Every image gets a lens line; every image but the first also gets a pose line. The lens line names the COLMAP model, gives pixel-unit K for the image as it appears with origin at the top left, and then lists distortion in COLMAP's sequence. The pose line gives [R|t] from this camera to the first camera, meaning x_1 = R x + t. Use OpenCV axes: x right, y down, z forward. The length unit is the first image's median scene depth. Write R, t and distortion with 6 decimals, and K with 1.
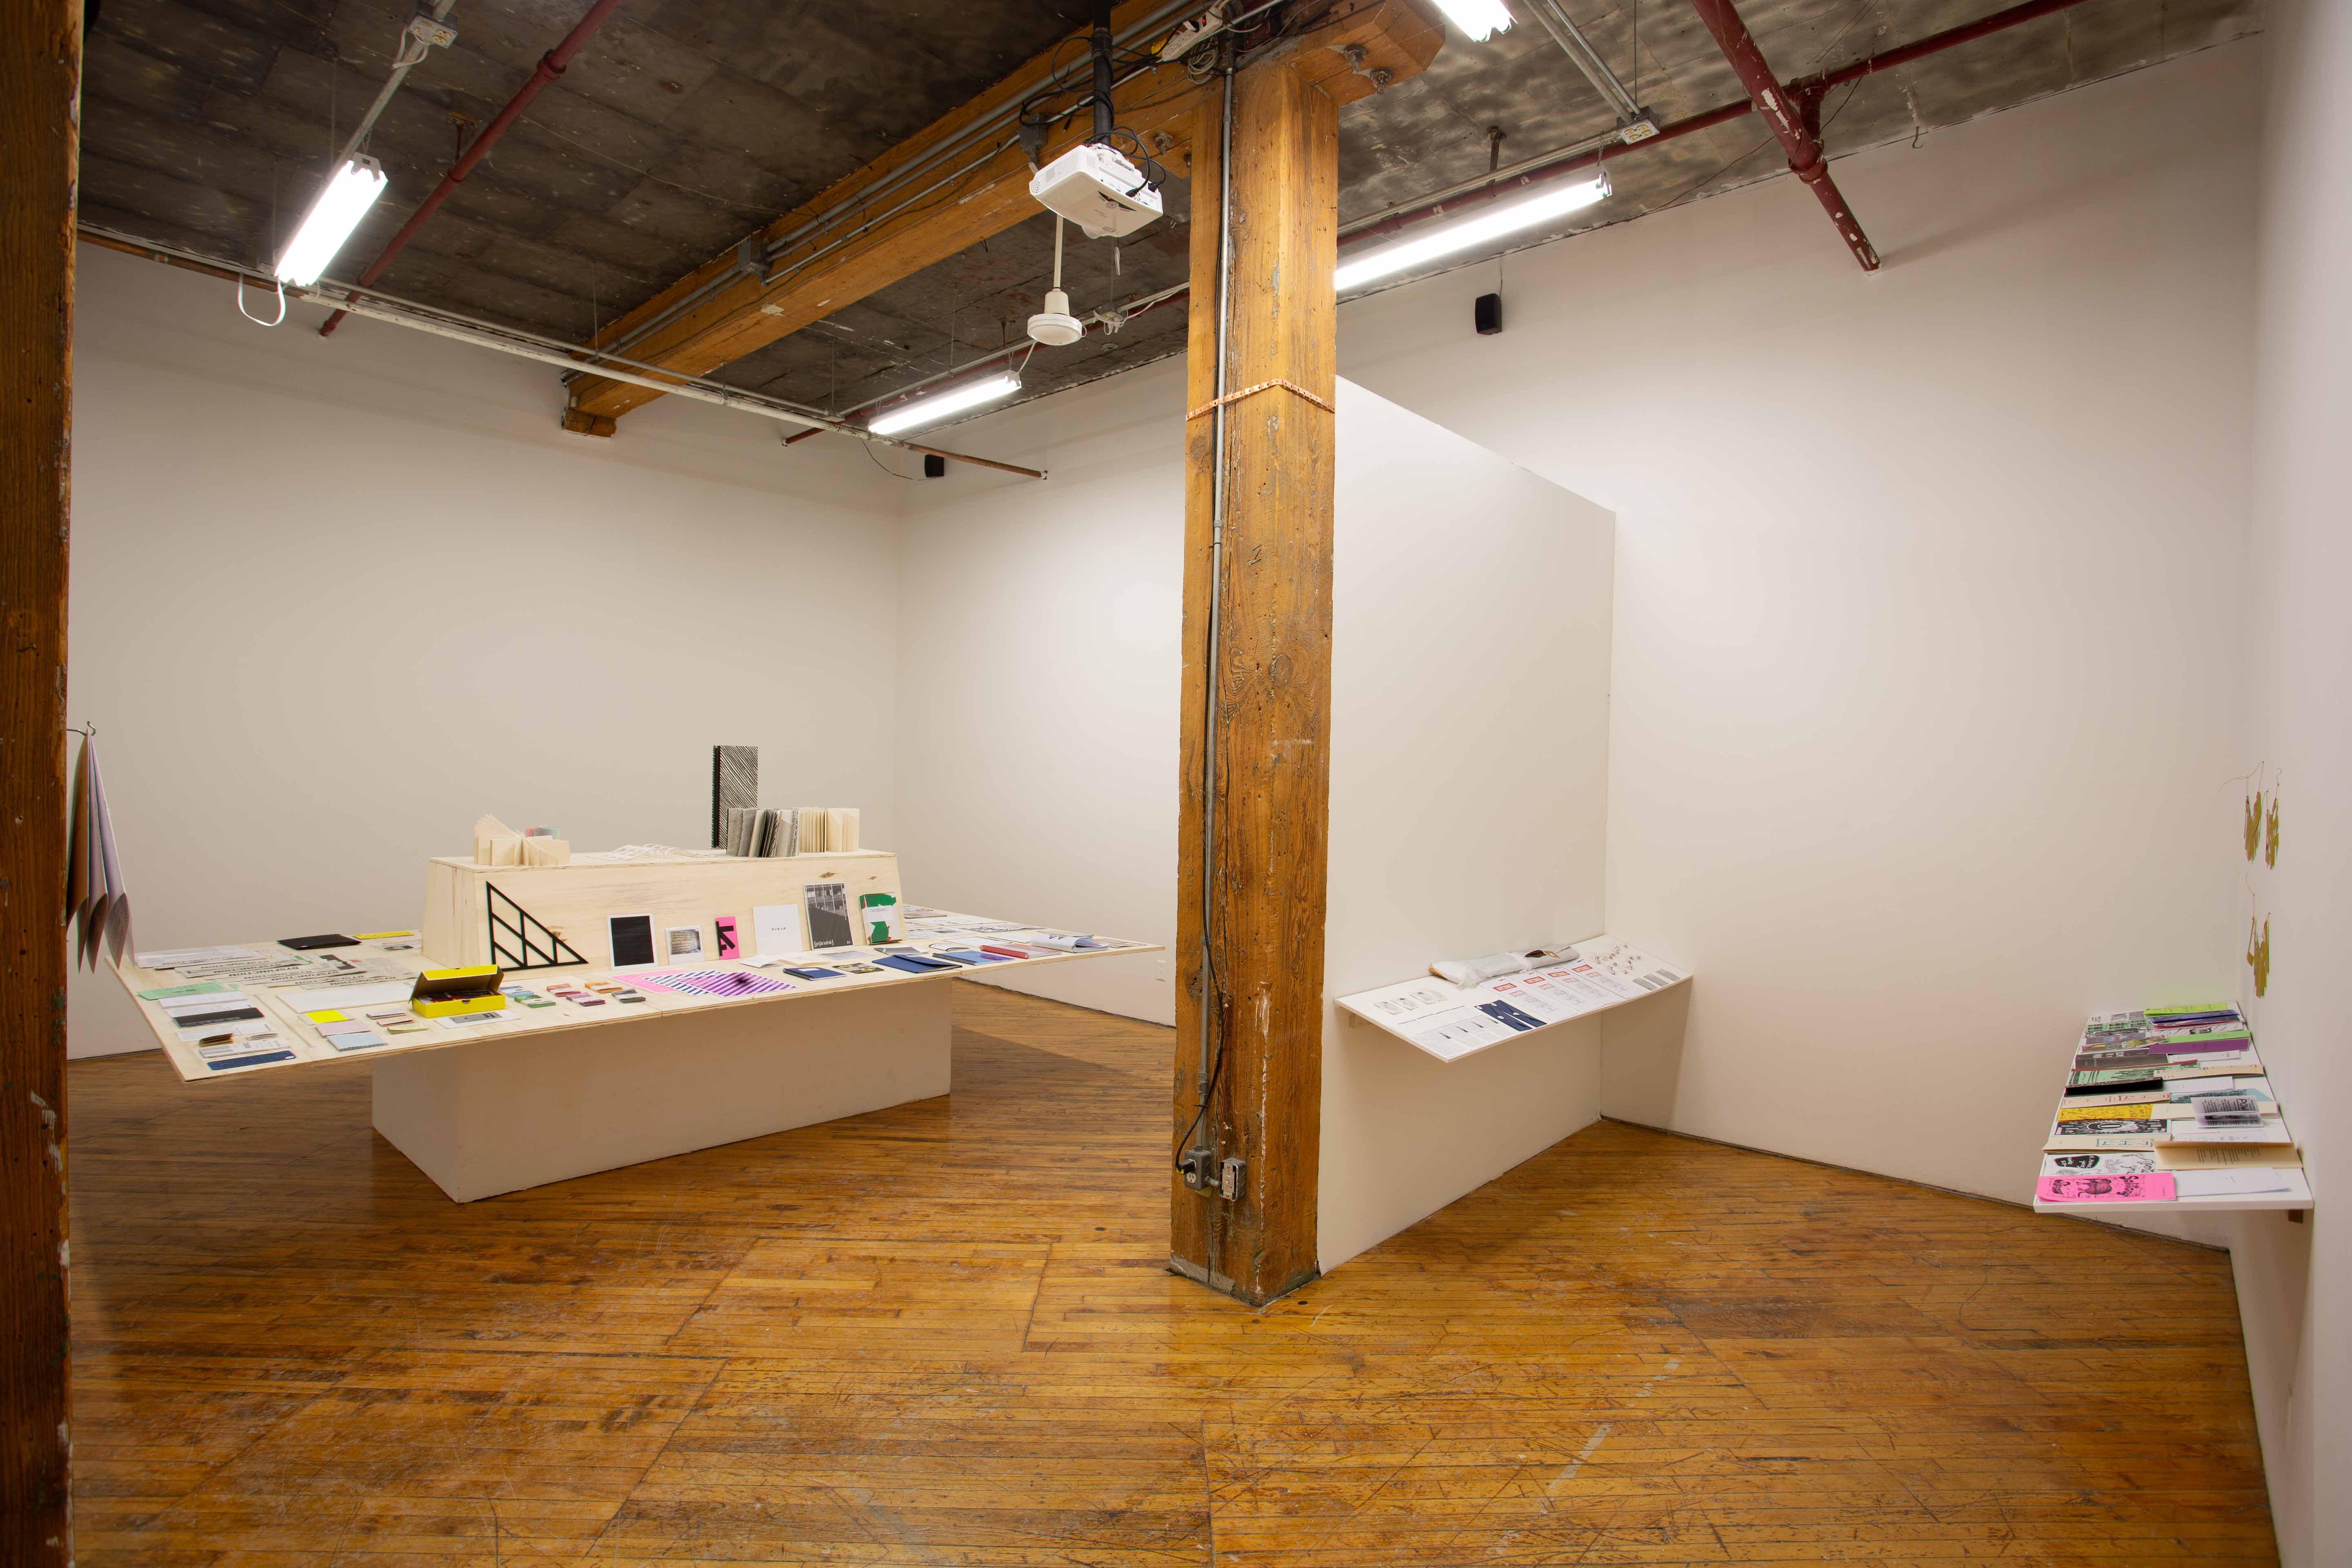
lens RADIAL K [[1139.8, 0, 1176.0], [0, 1139.8, 784.0], [0, 0, 1]] dist [-0.077370, 0.033158]
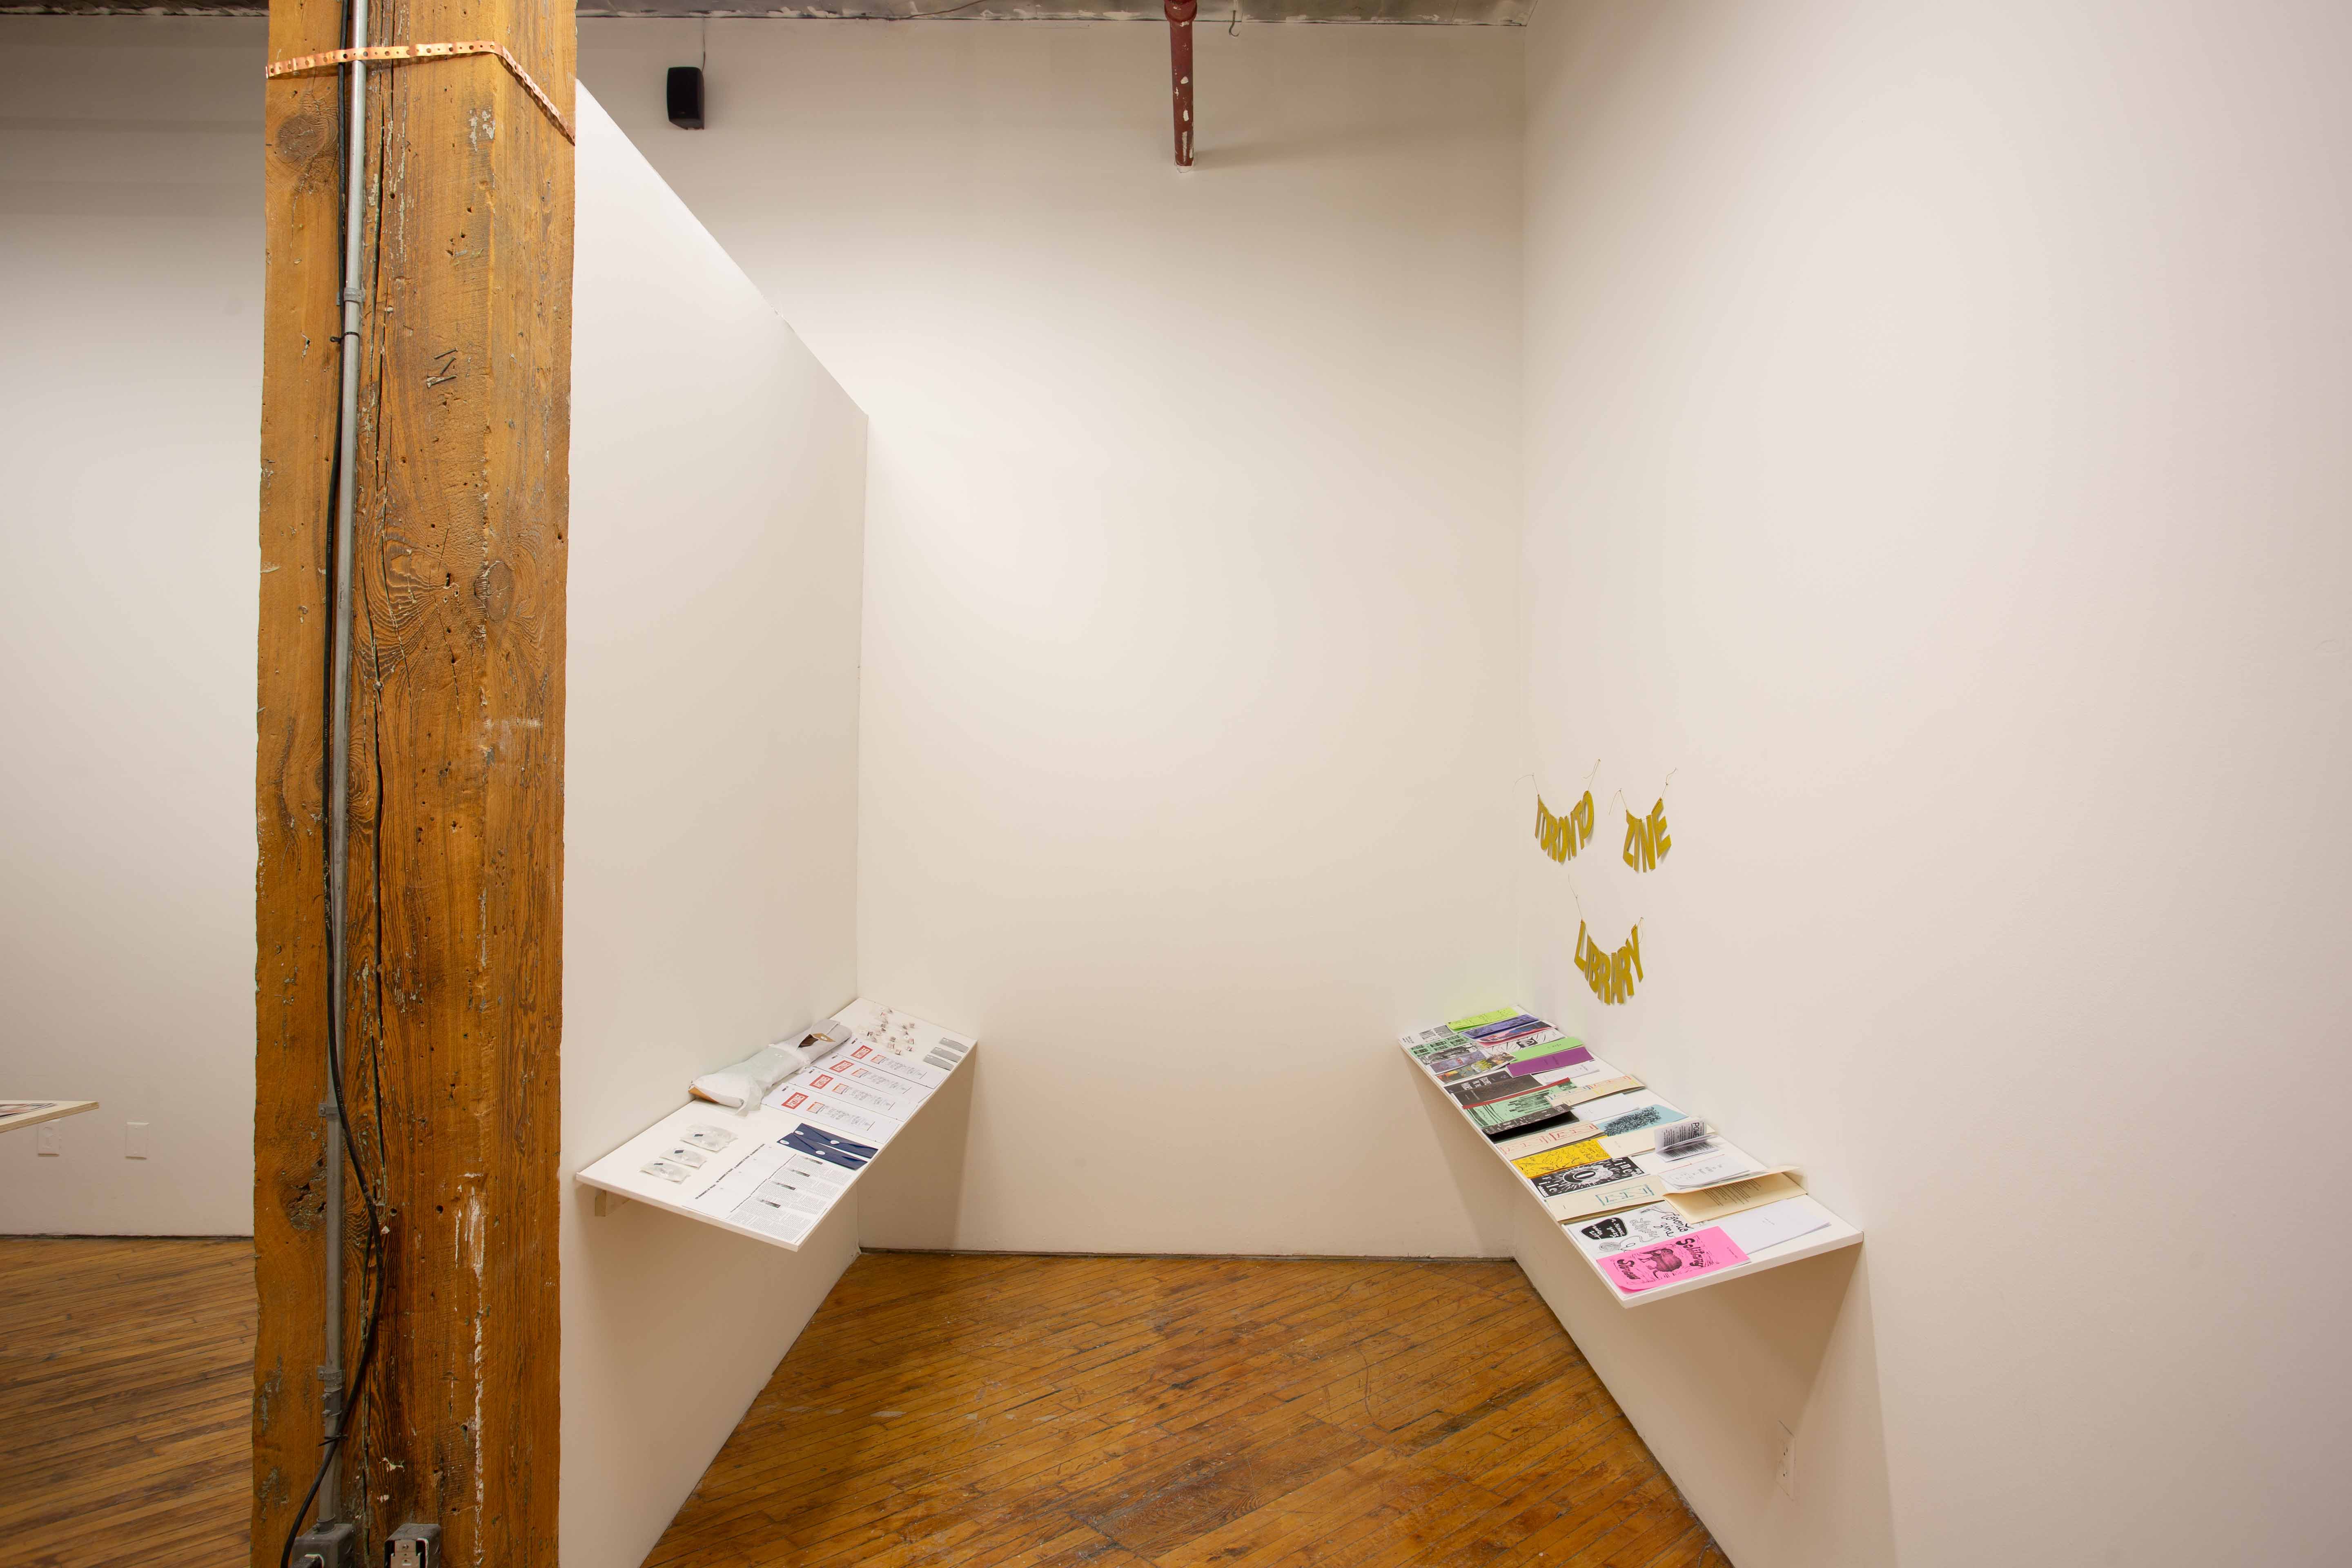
lens RADIAL K [[1418.9, 0, 1176.0], [0, 1418.9, 784.0], [0, 0, 1]] dist [-0.061758, 0.047357]
pose [[0.746690, -0.010310, 0.665092, -0.087121], [0.010831, 0.999936, 0.003341, -0.005408], [-0.665084, 0.004710, 0.746754, 0.233037]]
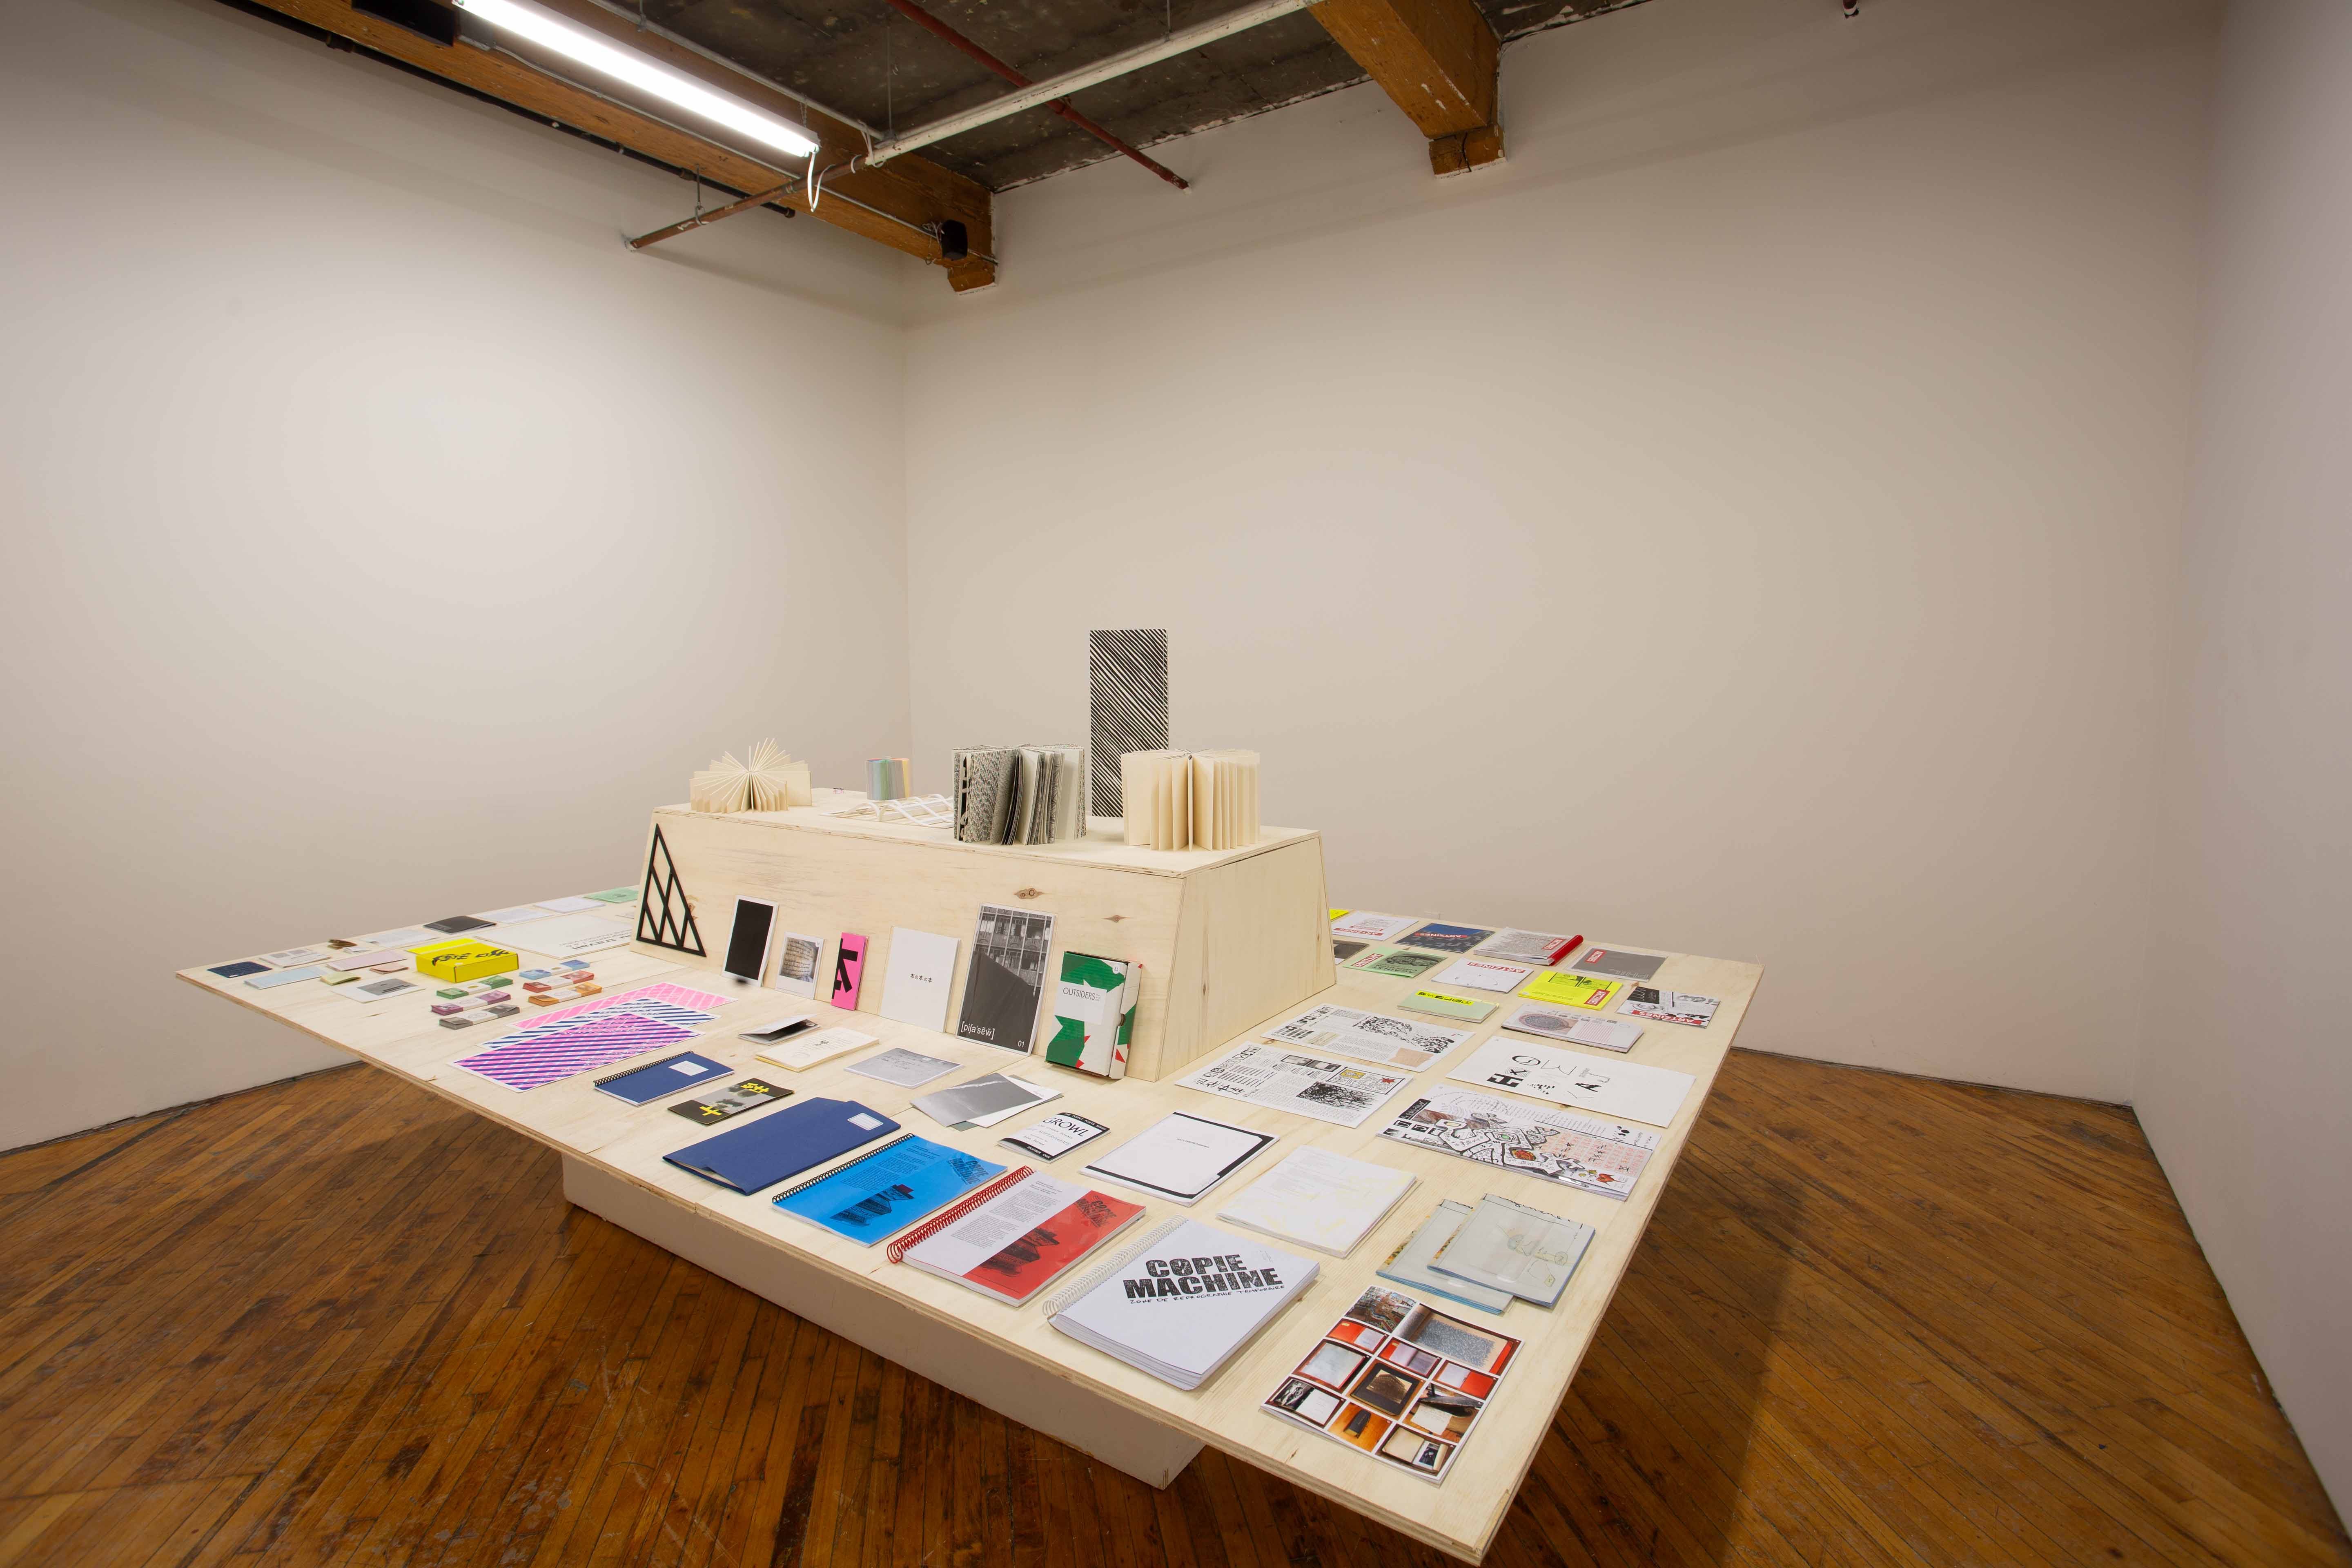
lens RADIAL K [[1139.8, 0, 1176.0], [0, 1139.8, 784.0], [0, 0, 1]] dist [-0.077370, 0.033158]
pose [[0.149200, 0.079993, -0.985566, 0.214960], [-0.001232, 0.996737, 0.080713, -0.005390], [0.988806, -0.010828, 0.148812, 1.249843]]
